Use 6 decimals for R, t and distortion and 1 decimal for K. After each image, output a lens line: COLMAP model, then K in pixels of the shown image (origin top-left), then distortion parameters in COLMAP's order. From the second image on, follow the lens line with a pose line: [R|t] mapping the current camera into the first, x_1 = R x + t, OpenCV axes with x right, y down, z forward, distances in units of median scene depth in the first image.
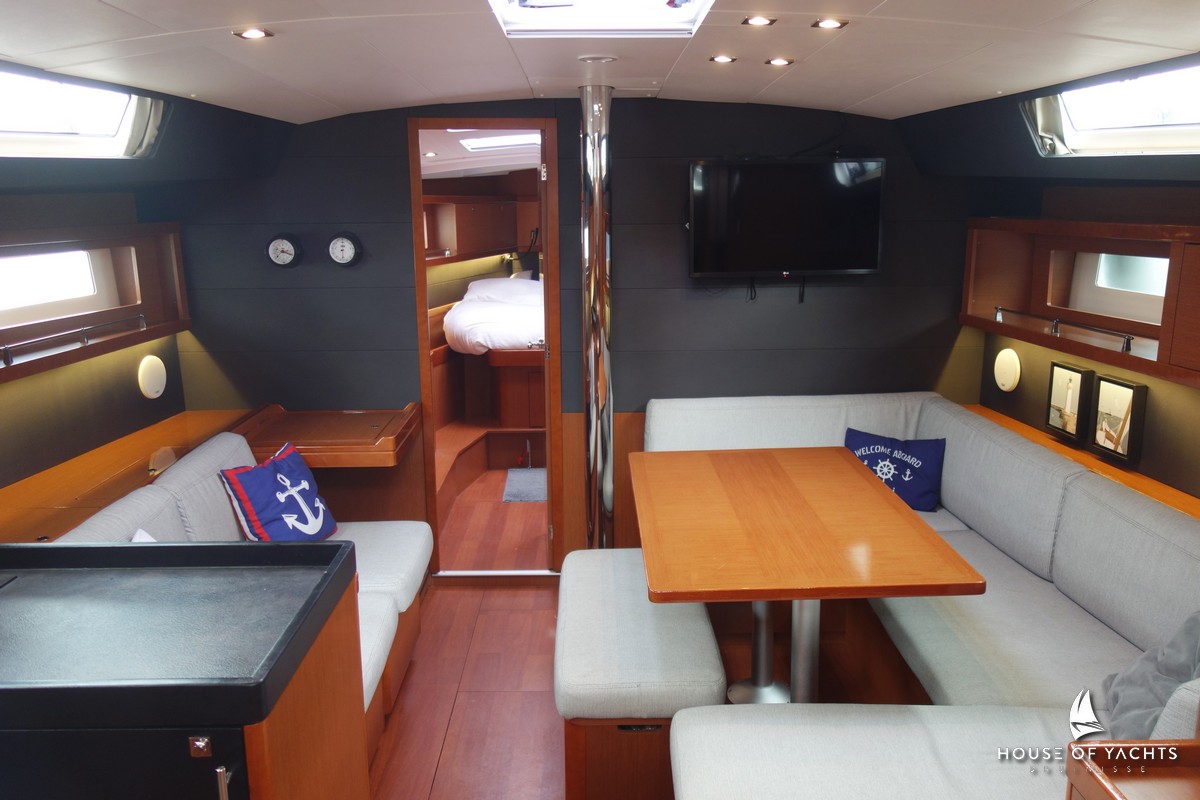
lens RADIAL K [[939.6, 0, 600.0], [0, 939.6, 400.0], [0, 0, 1]] dist [0.003601, -0.002123]
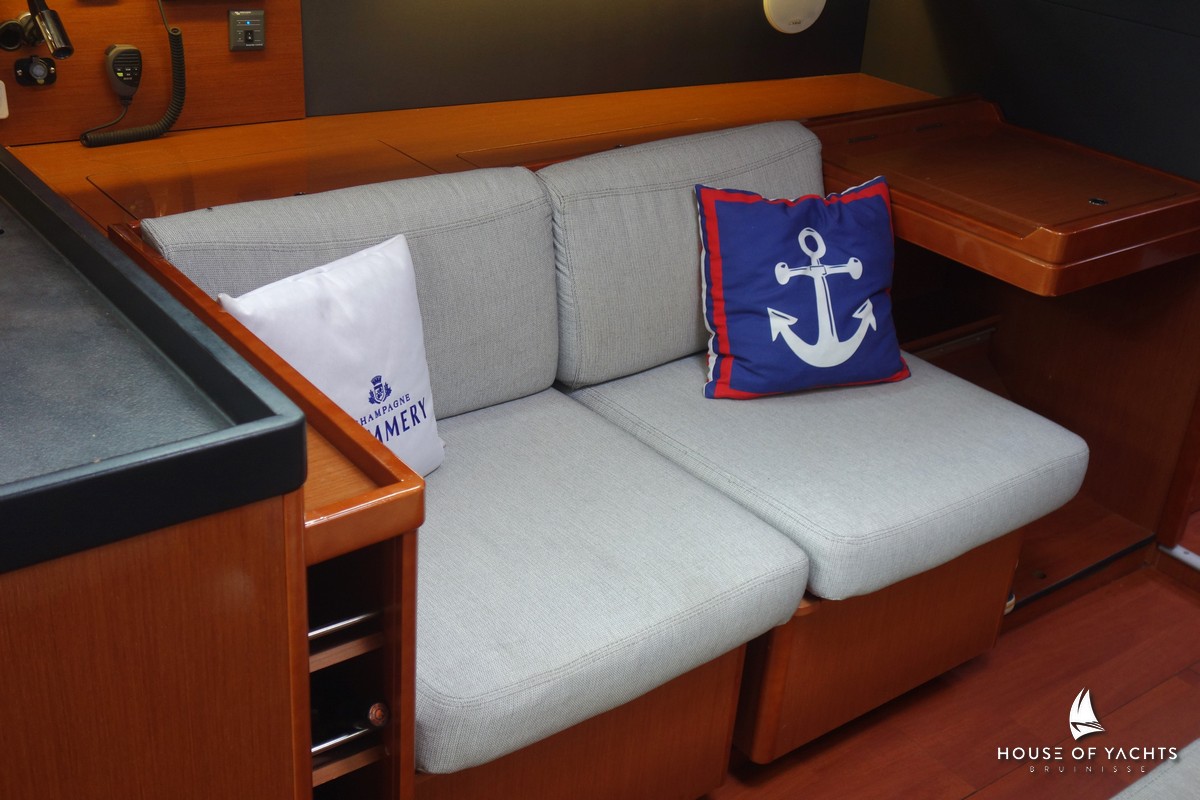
lens RADIAL K [[1365.4, 0, 600.0], [0, 1365.4, 400.0], [0, 0, 1]] dist [0.000725, -0.000263]
pose [[0.589396, 0.405450, -0.698730, 0.135384], [-0.239481, 0.913744, 0.328207, -0.049505], [0.771532, -0.026111, 0.635654, 0.452671]]
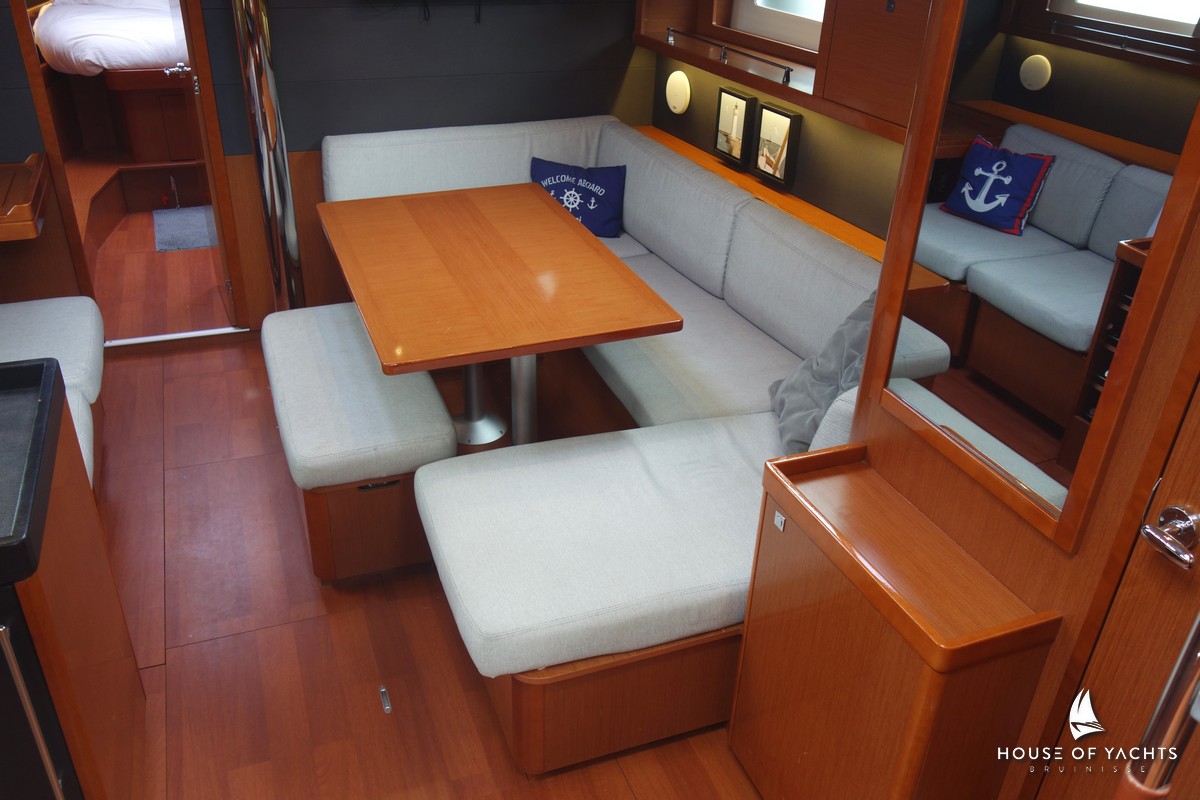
lens RADIAL K [[968.0, 0, 600.0], [0, 968.0, 400.0], [0, 0, 1]] dist [-0.004249, 0.000810]
pose [[0.935015, -0.137188, 0.326995, -0.048878], [0.030763, 0.950037, 0.310616, -0.050873], [-0.353270, -0.280372, 0.892520, -0.018048]]
